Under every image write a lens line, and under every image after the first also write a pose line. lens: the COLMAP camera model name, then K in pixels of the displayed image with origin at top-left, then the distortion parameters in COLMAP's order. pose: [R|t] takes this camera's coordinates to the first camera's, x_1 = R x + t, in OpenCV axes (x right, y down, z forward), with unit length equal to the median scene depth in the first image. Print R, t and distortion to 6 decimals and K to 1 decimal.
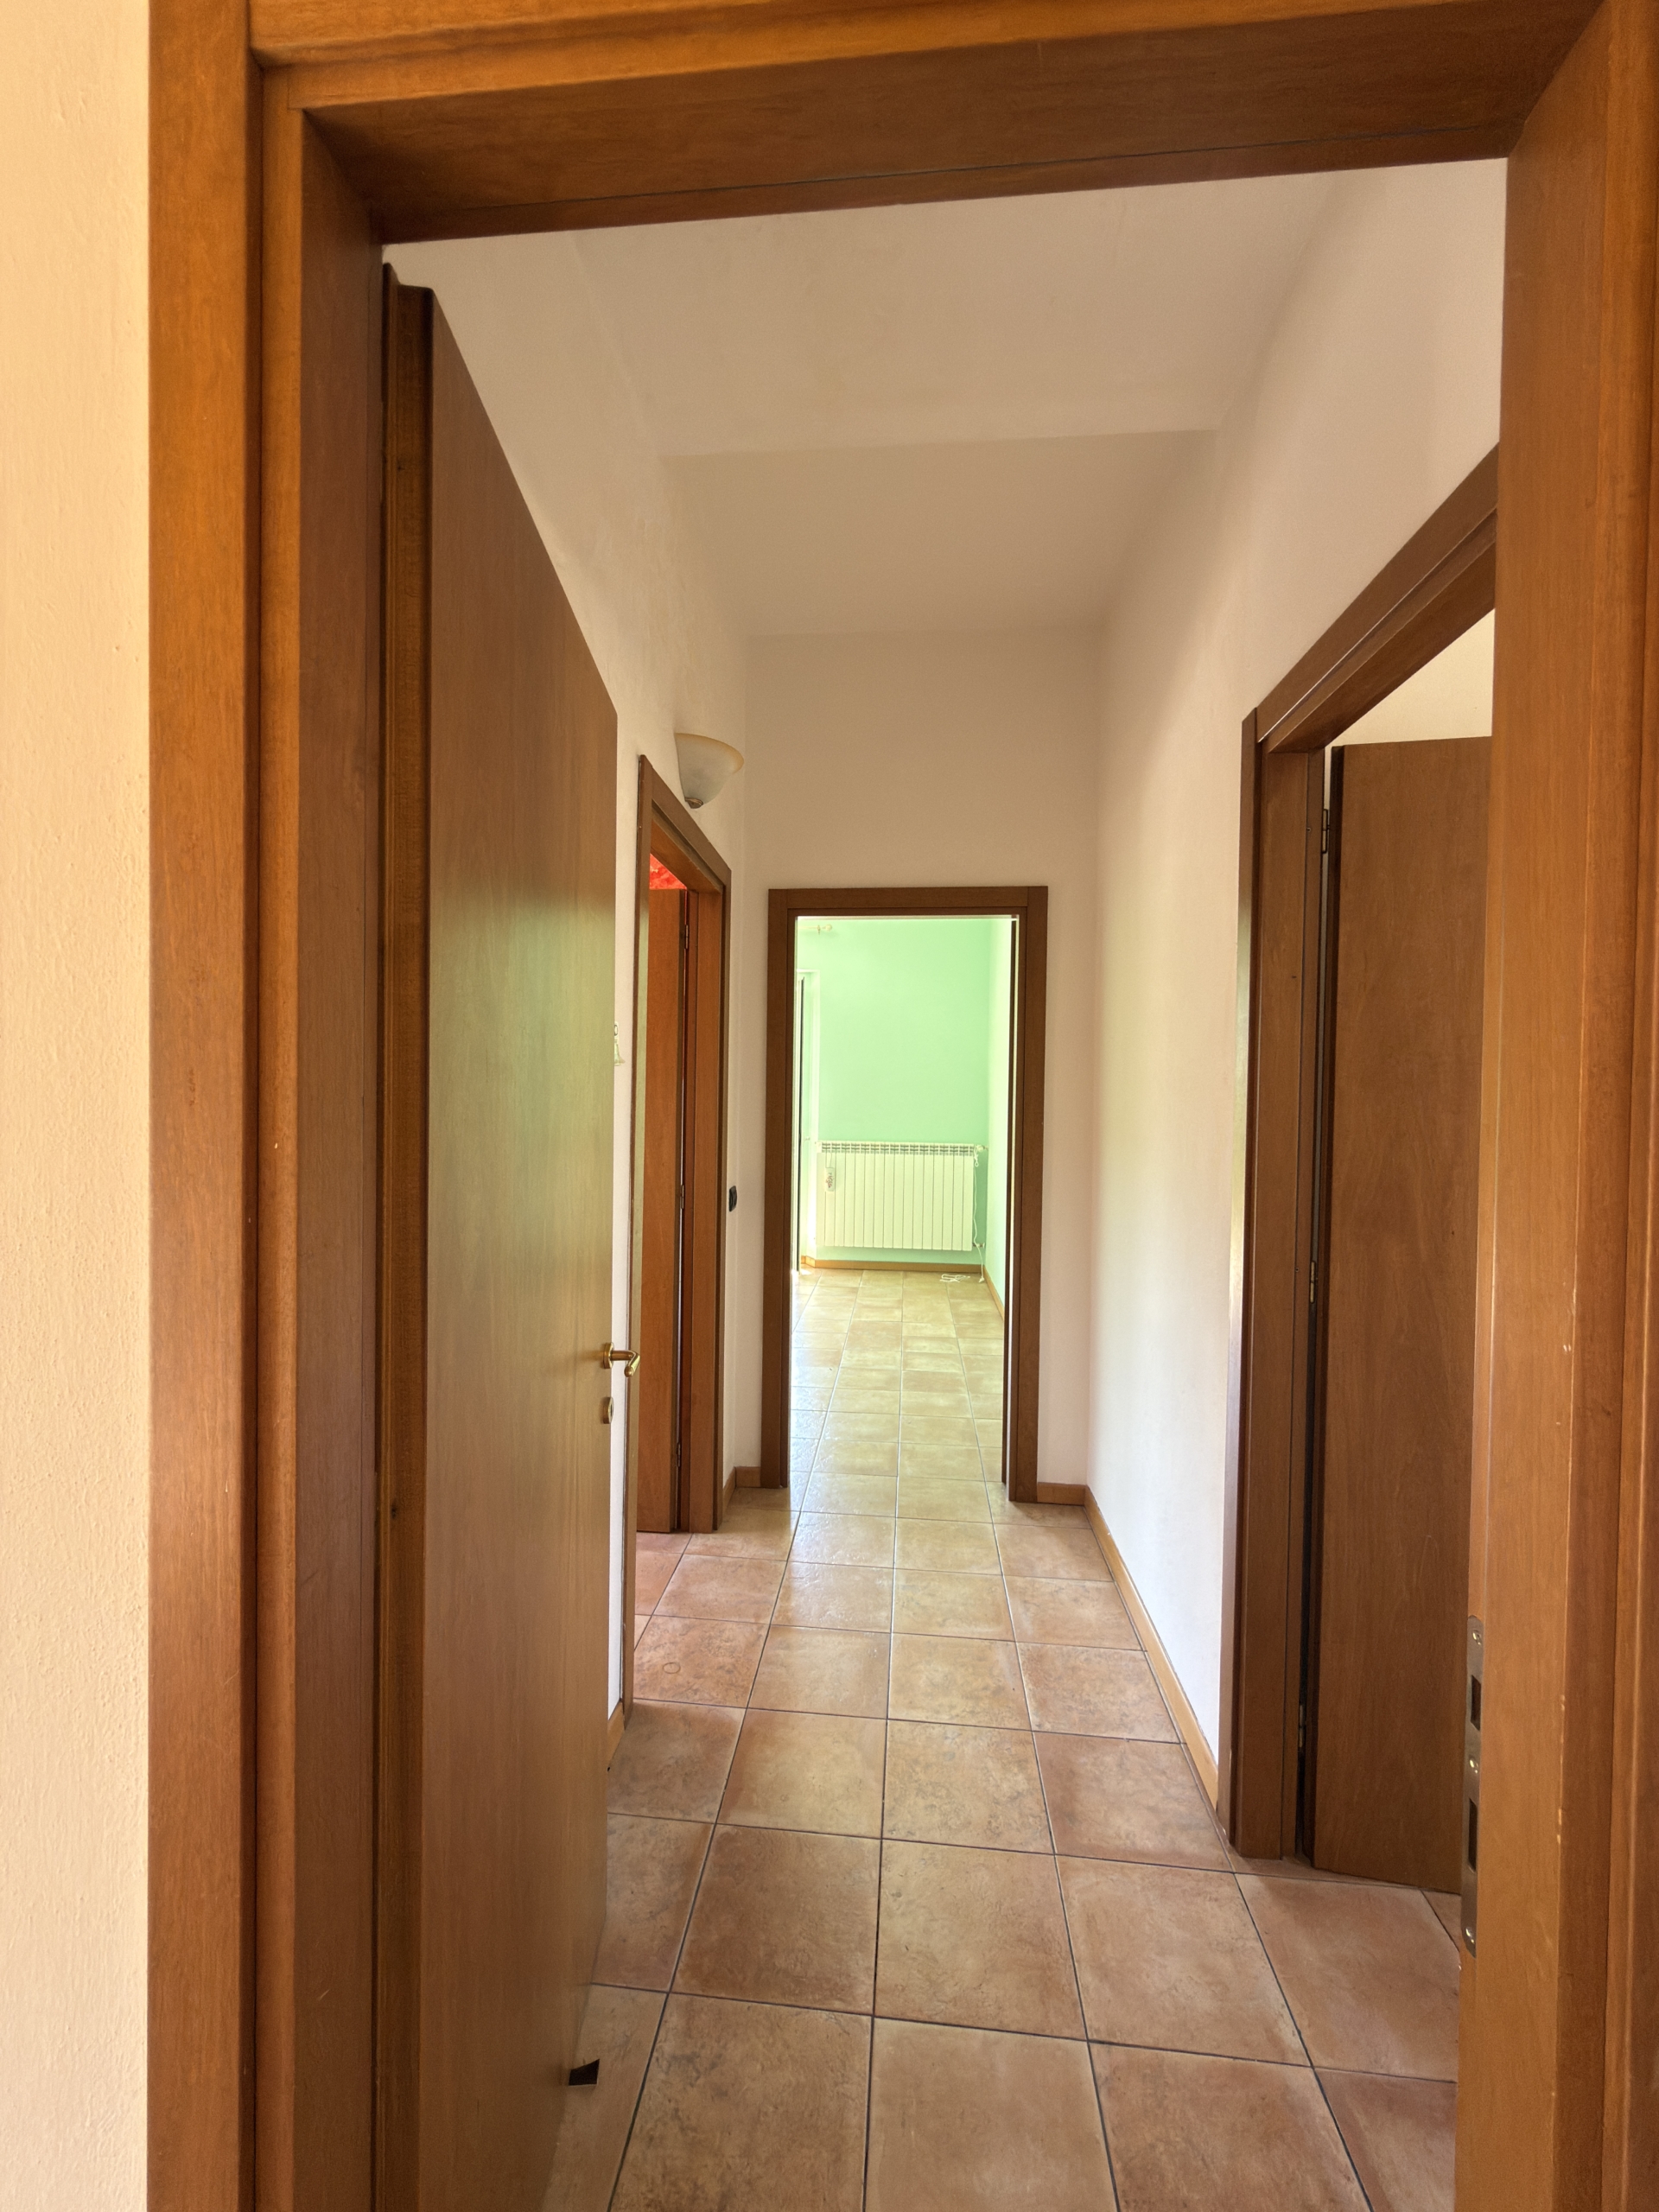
lens RADIAL K [[881.1, 0, 826.6], [0, 881.1, 1109.2], [0, 0, 1]] dist [-0.000647, 0.000056]
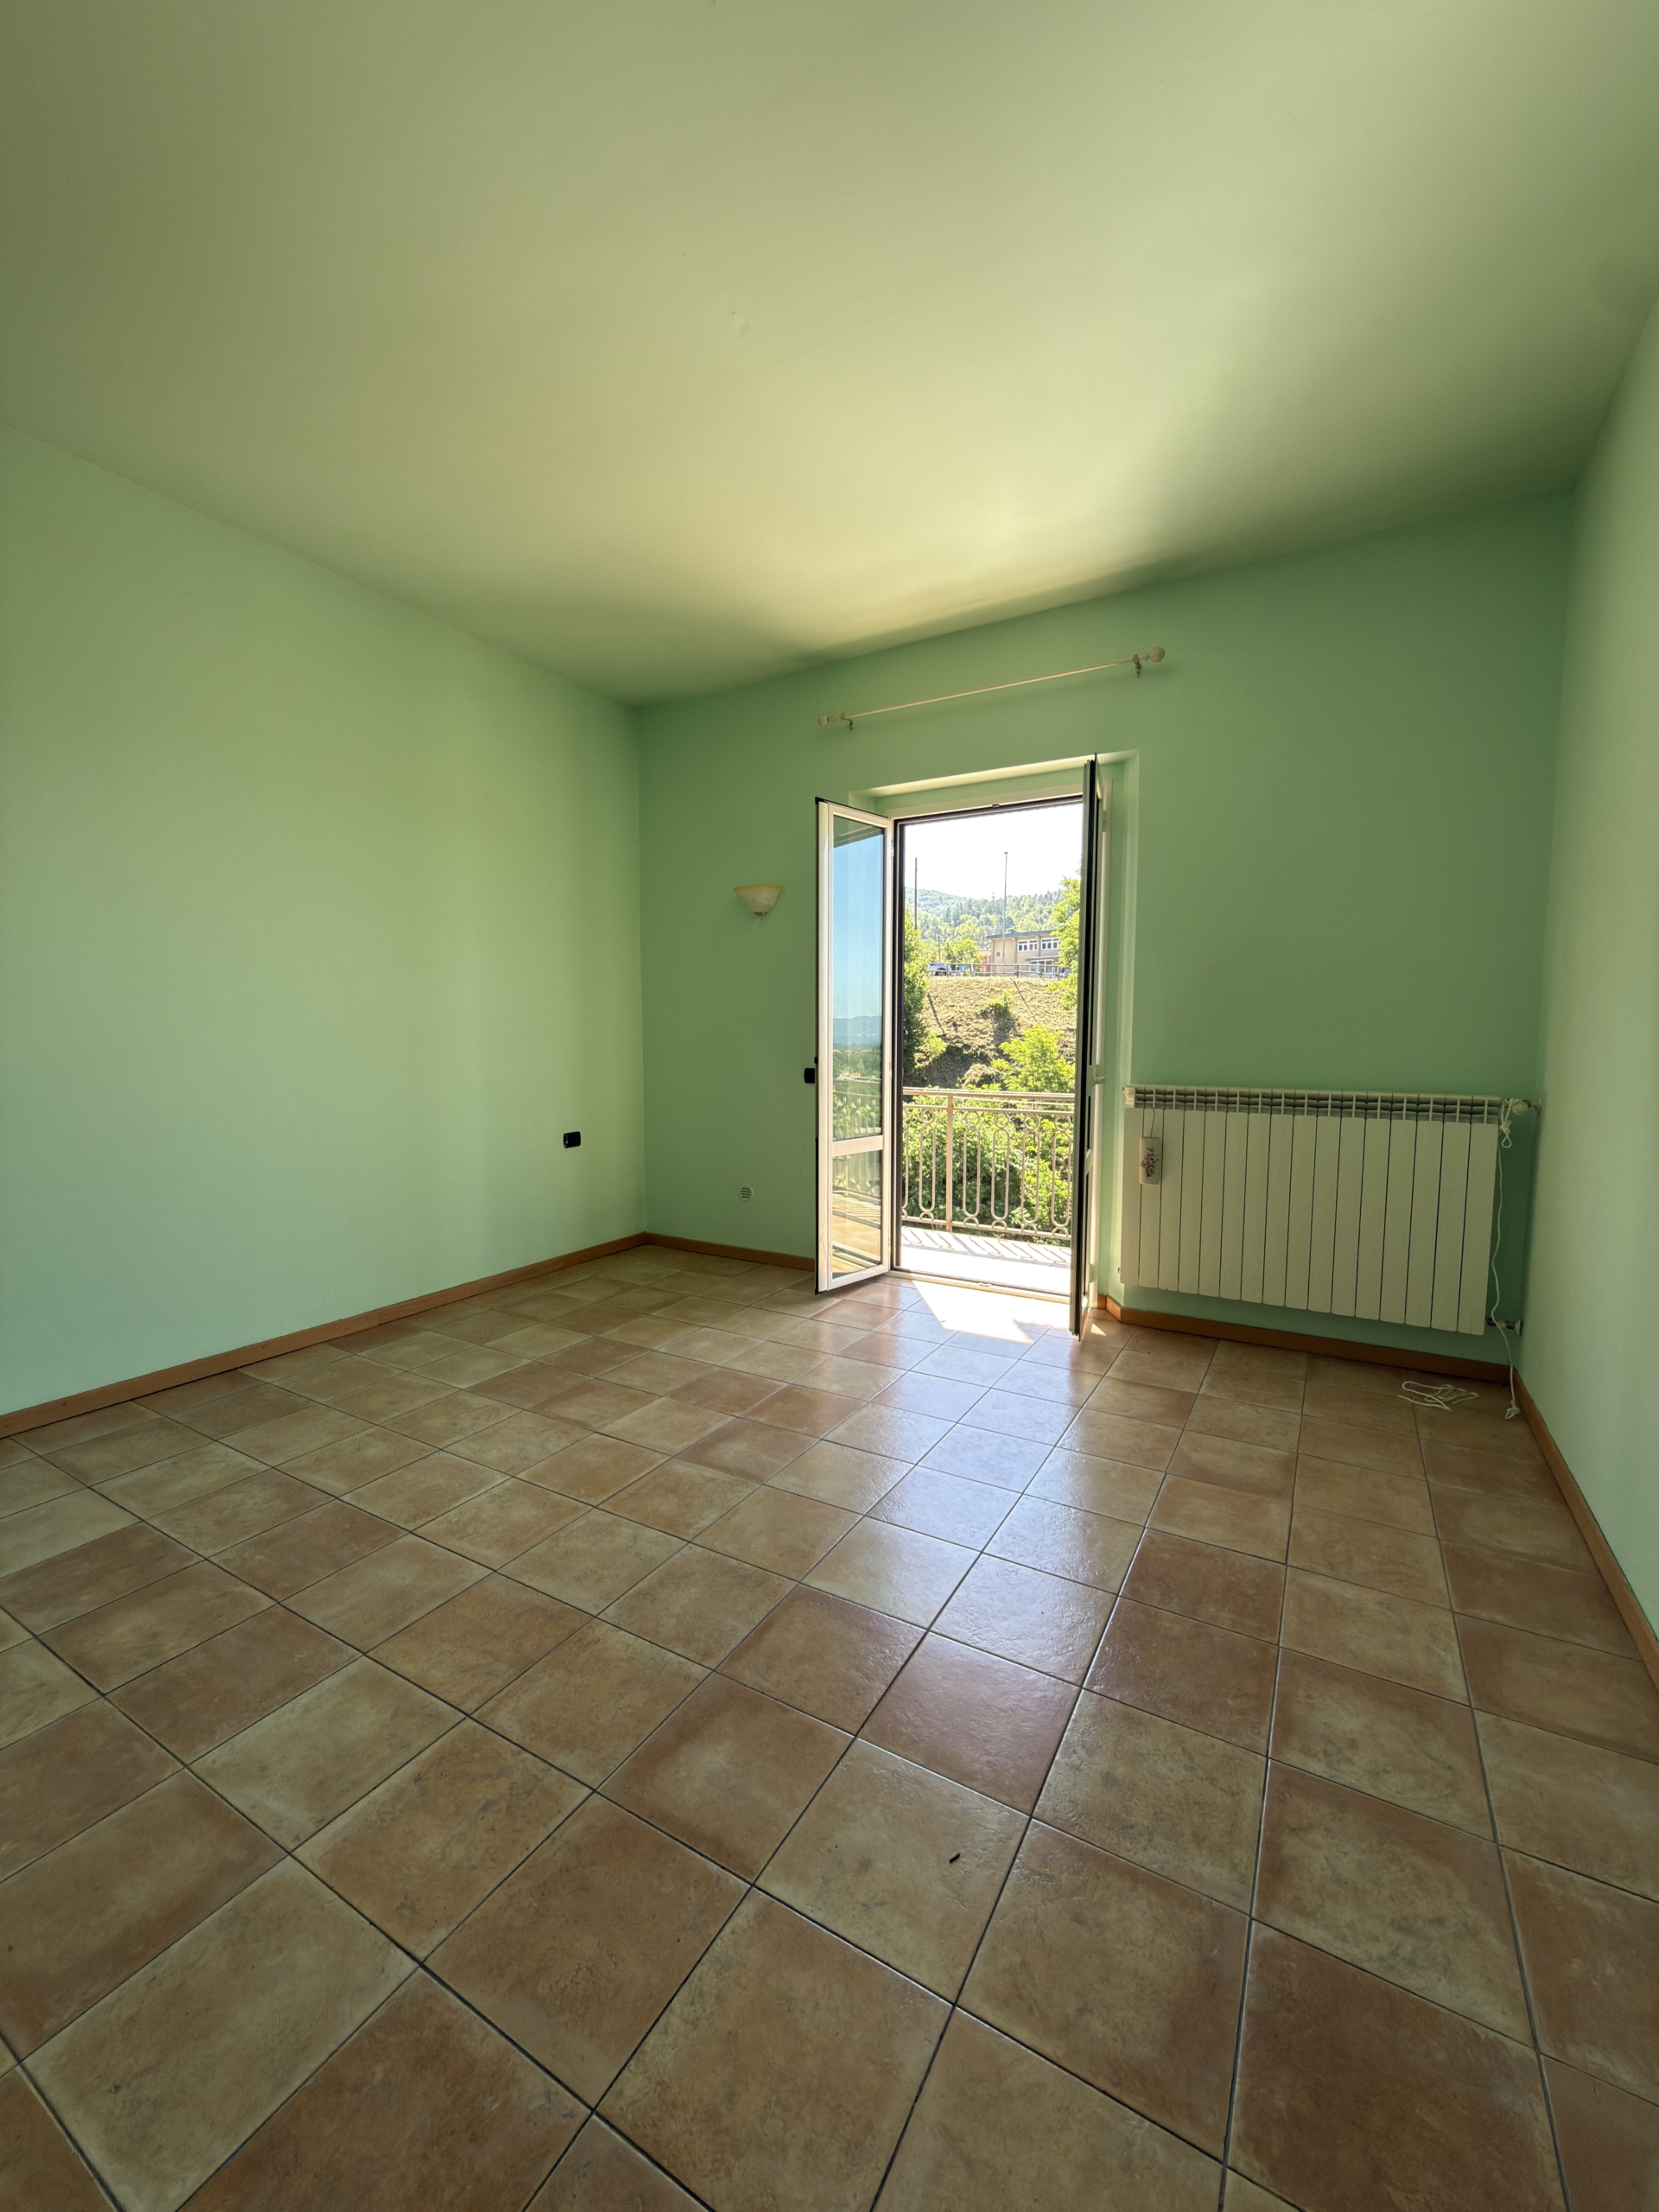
lens RADIAL K [[892.6, 0, 824.6], [0, 892.6, 1114.9], [0, 0, 1]] dist [-0.007846, -0.000276]
pose [[0.907368, 0.025472, -0.419565, 0.051259], [0.002719, 0.997786, 0.066456, 0.019845], [0.420329, -0.061441, 0.905289, 0.493485]]
